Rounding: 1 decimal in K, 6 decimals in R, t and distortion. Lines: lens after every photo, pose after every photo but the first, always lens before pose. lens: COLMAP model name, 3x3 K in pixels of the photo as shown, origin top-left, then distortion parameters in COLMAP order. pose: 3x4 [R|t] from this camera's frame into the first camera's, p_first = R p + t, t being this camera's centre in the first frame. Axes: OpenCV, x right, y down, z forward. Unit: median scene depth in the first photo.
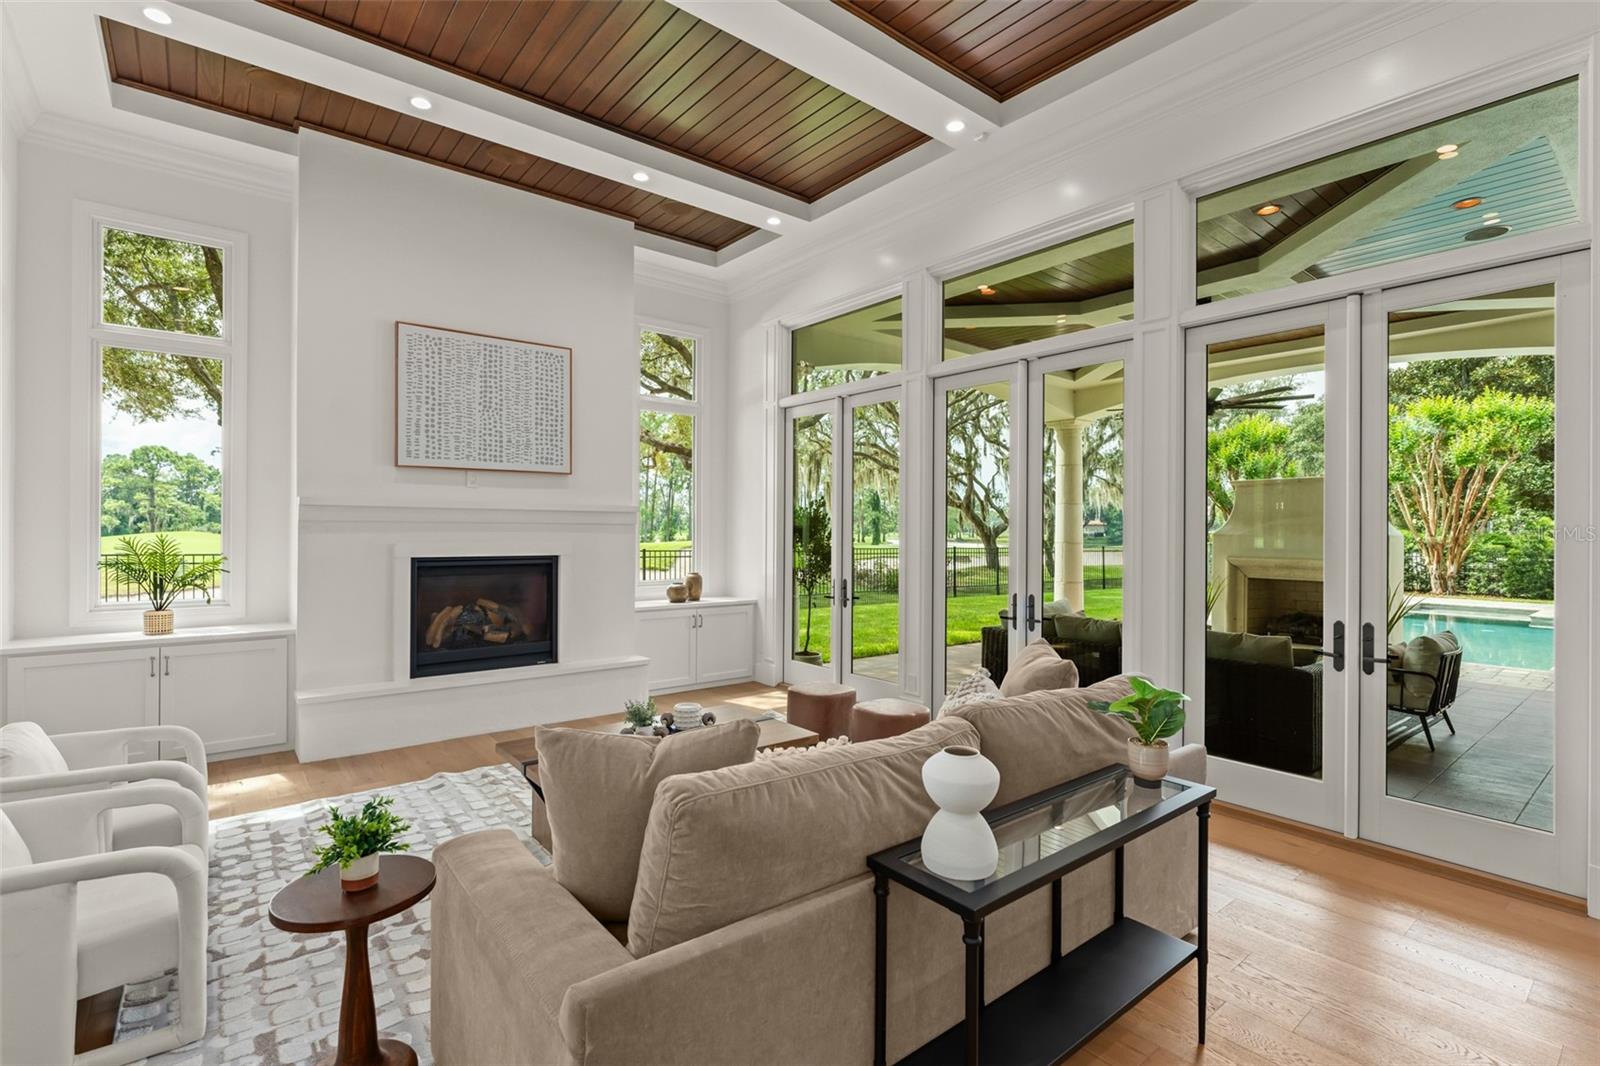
lens RADIAL K [[733.8, 0, 797.5], [0, 733.8, 532.3], [0, 0, 1]] dist [-0.005832, 0.000454]
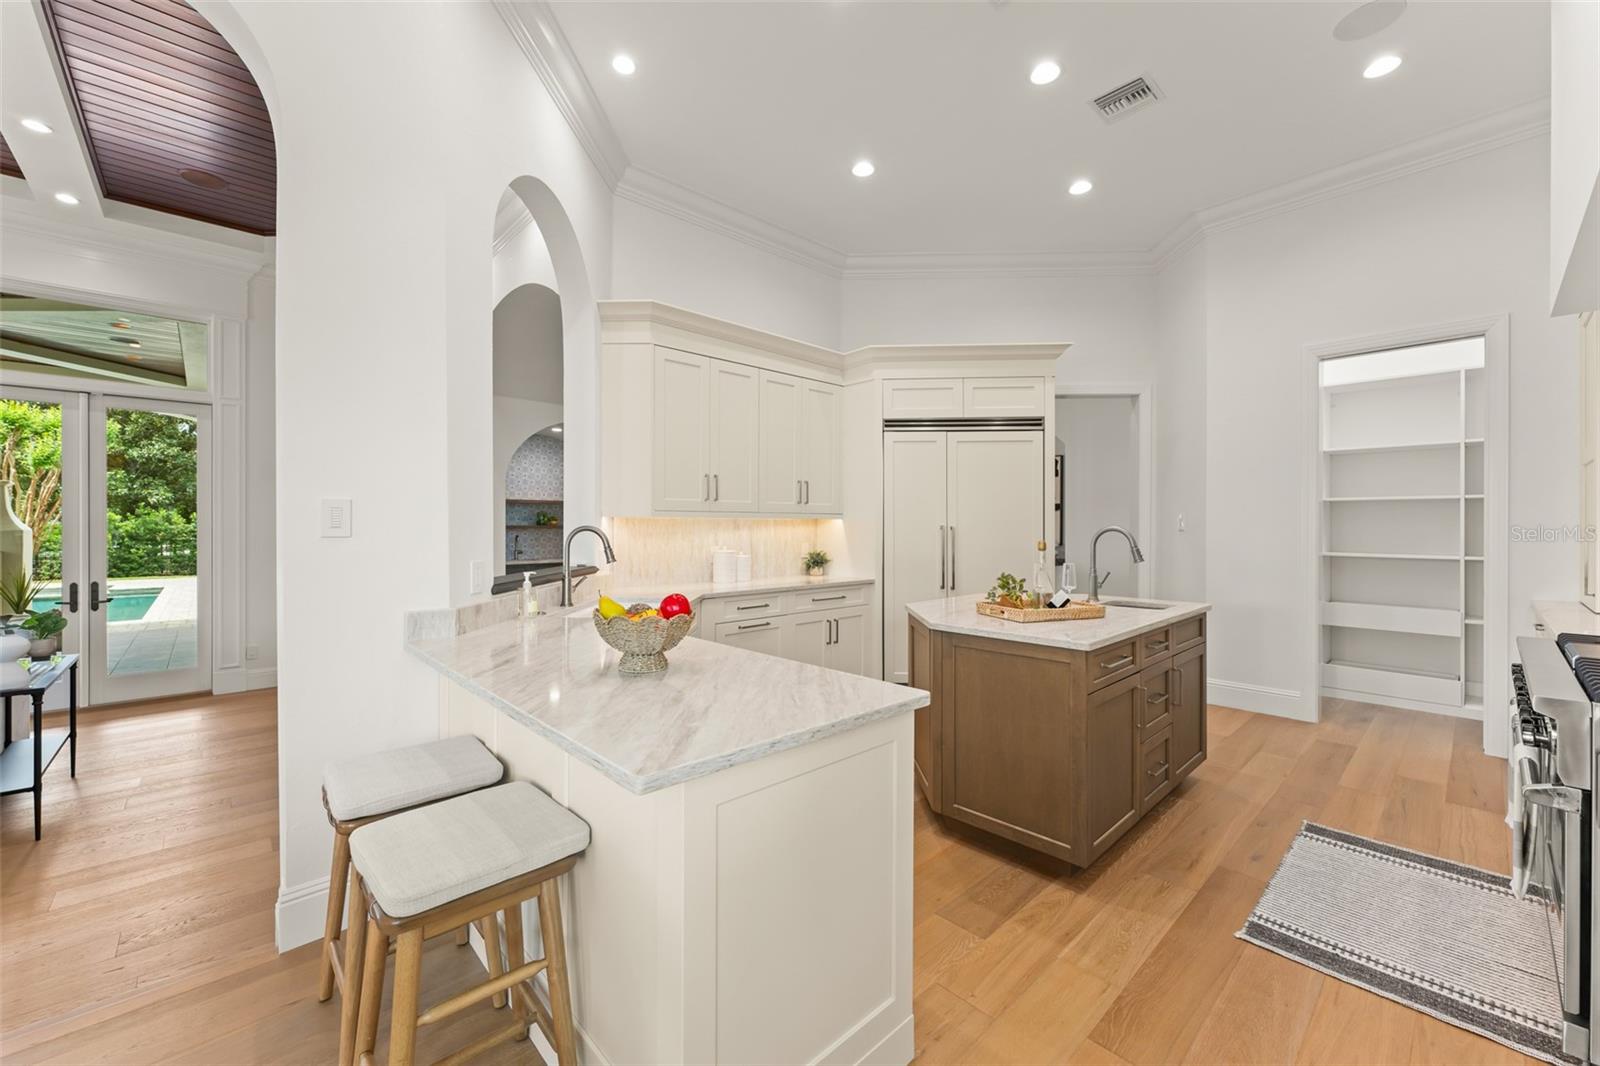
lens RADIAL K [[636.8, 0, 791.9], [0, 636.8, 526.2], [0, 0, 1]] dist [-0.000204, 0.000411]
pose [[-0.066975, -0.006831, 0.997731, -0.421710], [0.002522, 0.999972, 0.007015, -0.007719], [-0.997751, 0.002986, -0.066956, -0.279924]]
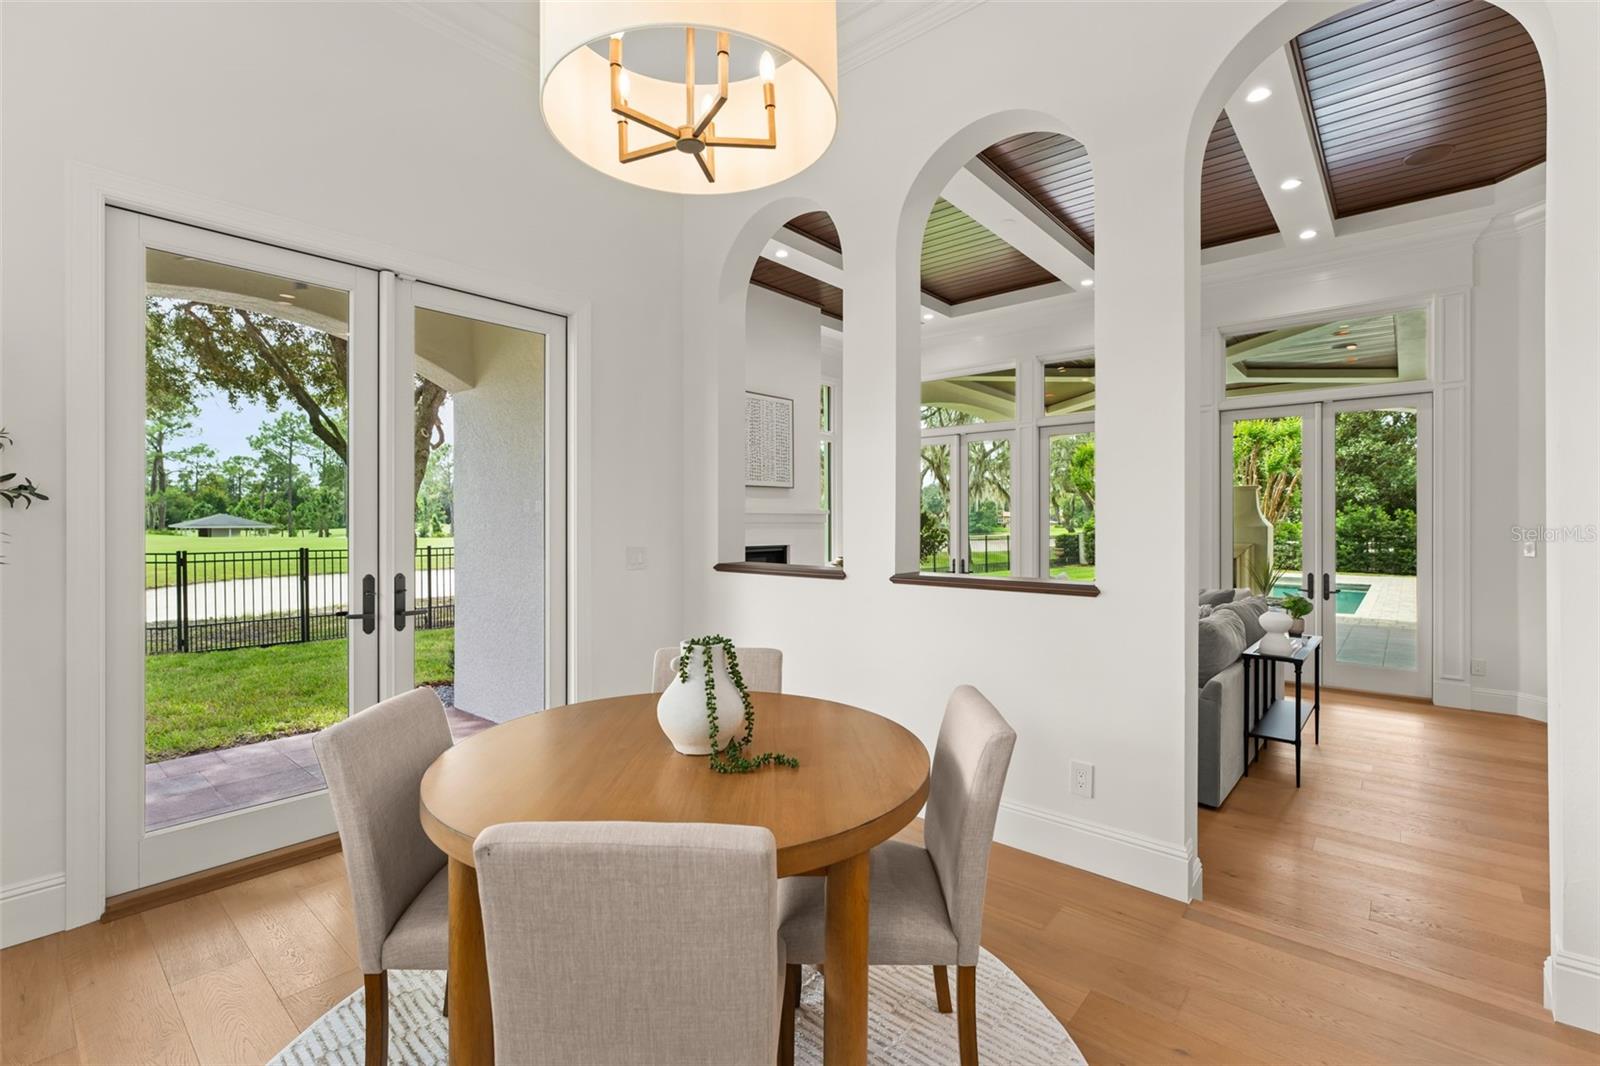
lens RADIAL K [[703.0, 0, 790.1], [0, 703.0, 523.7], [0, 0, 1]] dist [-0.001529, -0.001177]
pose [[0.984931, -0.006630, 0.172819, -0.457108], [0.006760, 0.999977, -0.000161, -0.008007], [-0.172814, 0.001327, 0.984954, -0.284159]]
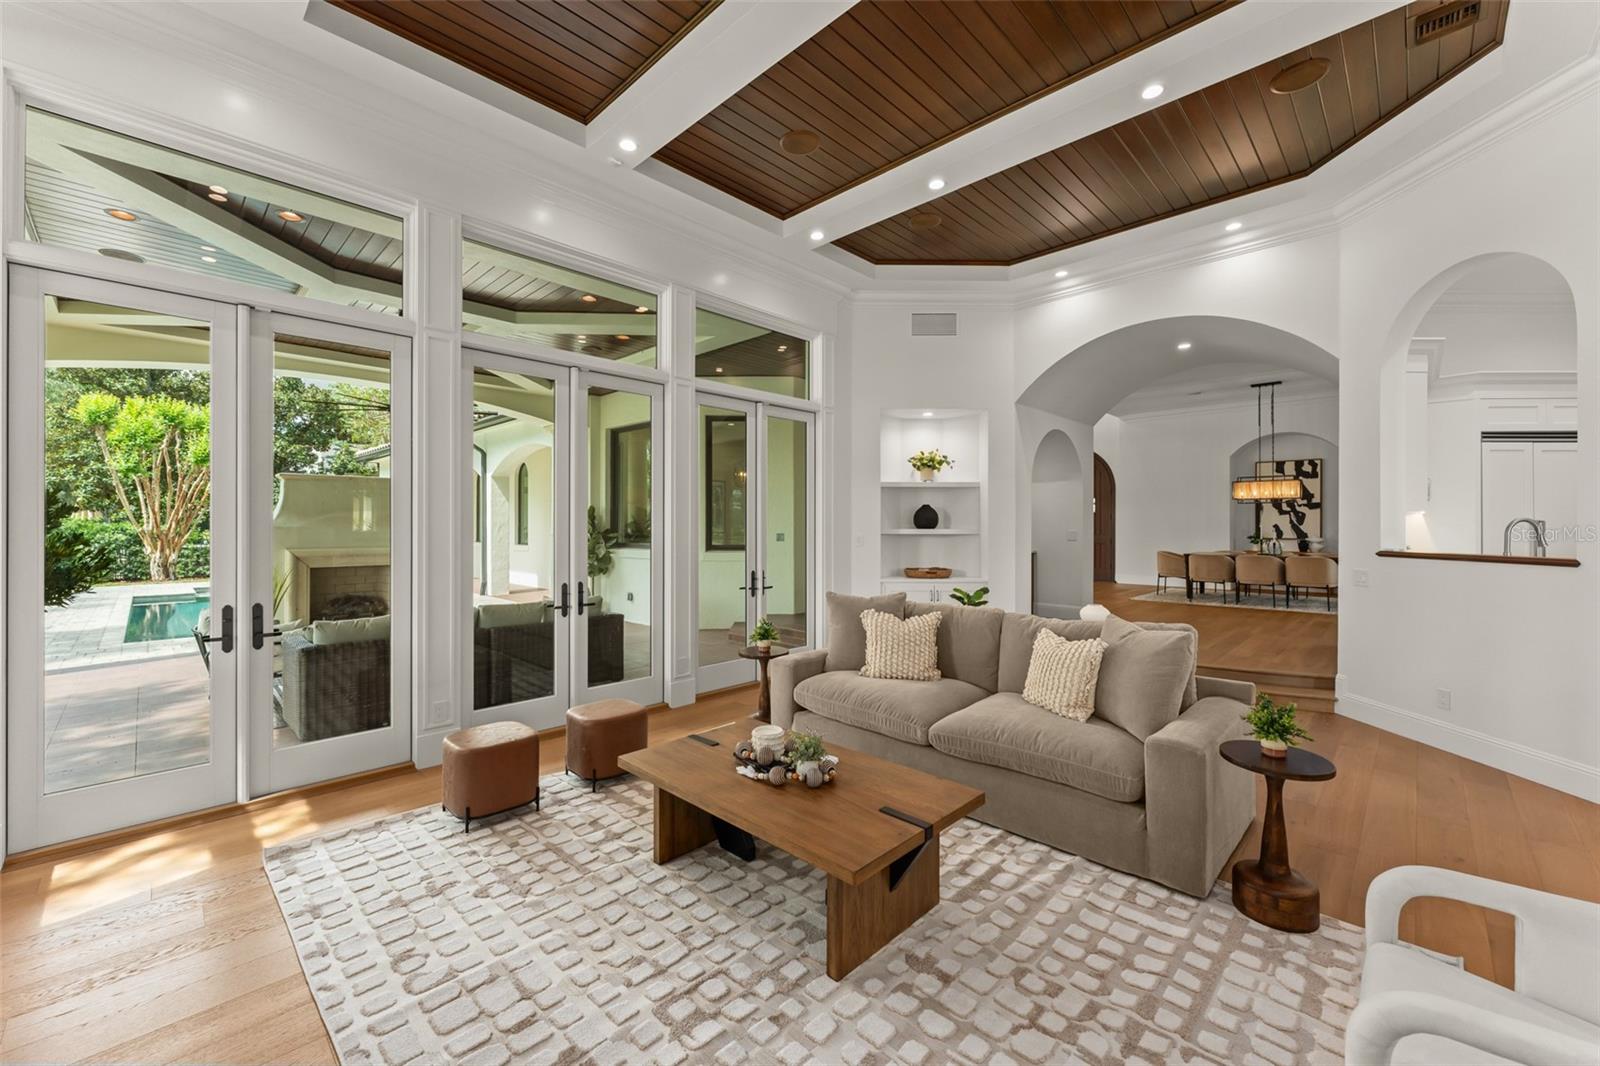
lens RADIAL K [[636.8, 0, 768.5], [0, 636.8, 519.3], [0, 0, 1]] dist [-0.000204, 0.000411]
pose [[-0.107631, 0.003141, 0.994186, -0.461310], [0.001875, 0.999994, -0.002956, -0.004308], [-0.994189, 0.001546, -0.107636, 0.572559]]
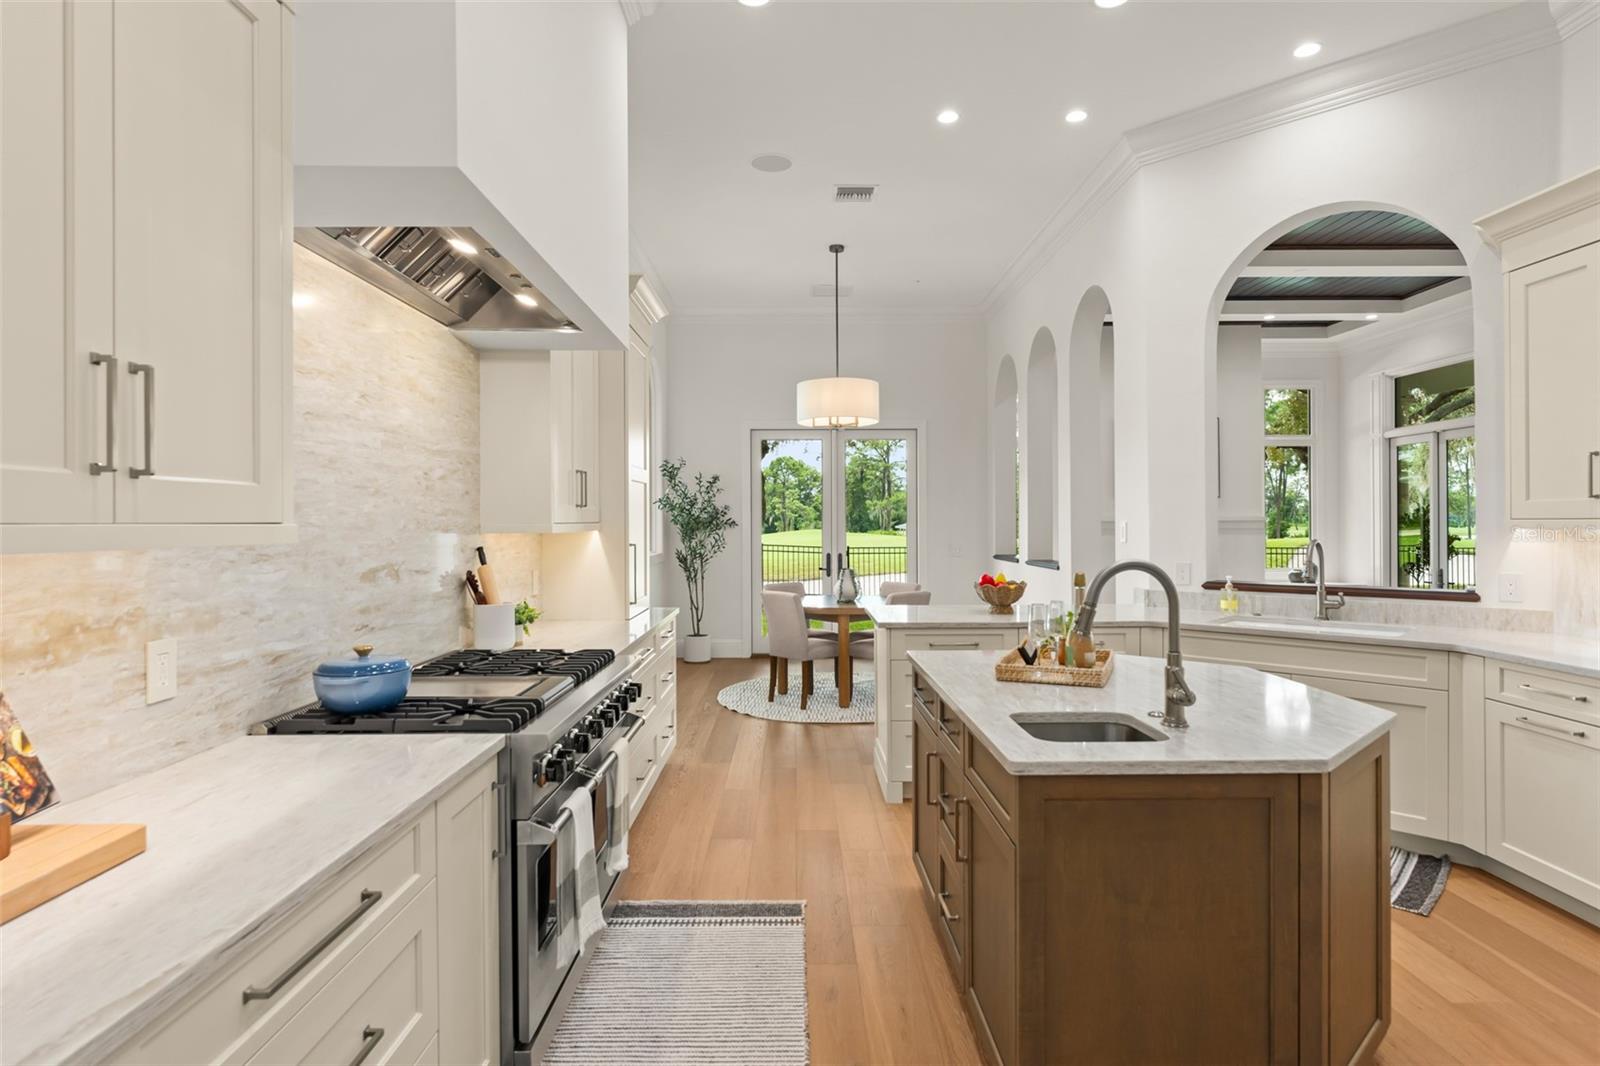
lens RADIAL K [[870.1, 0, 795.9], [0, 870.1, 529.1], [0, 0, 1]] dist [0.004716, -0.001545]
pose [[0.778124, -0.006428, -0.628078, 0.130922], [0.008236, 0.999966, -0.000030, -0.015389], [0.628057, -0.005149, 0.778150, -0.852232]]
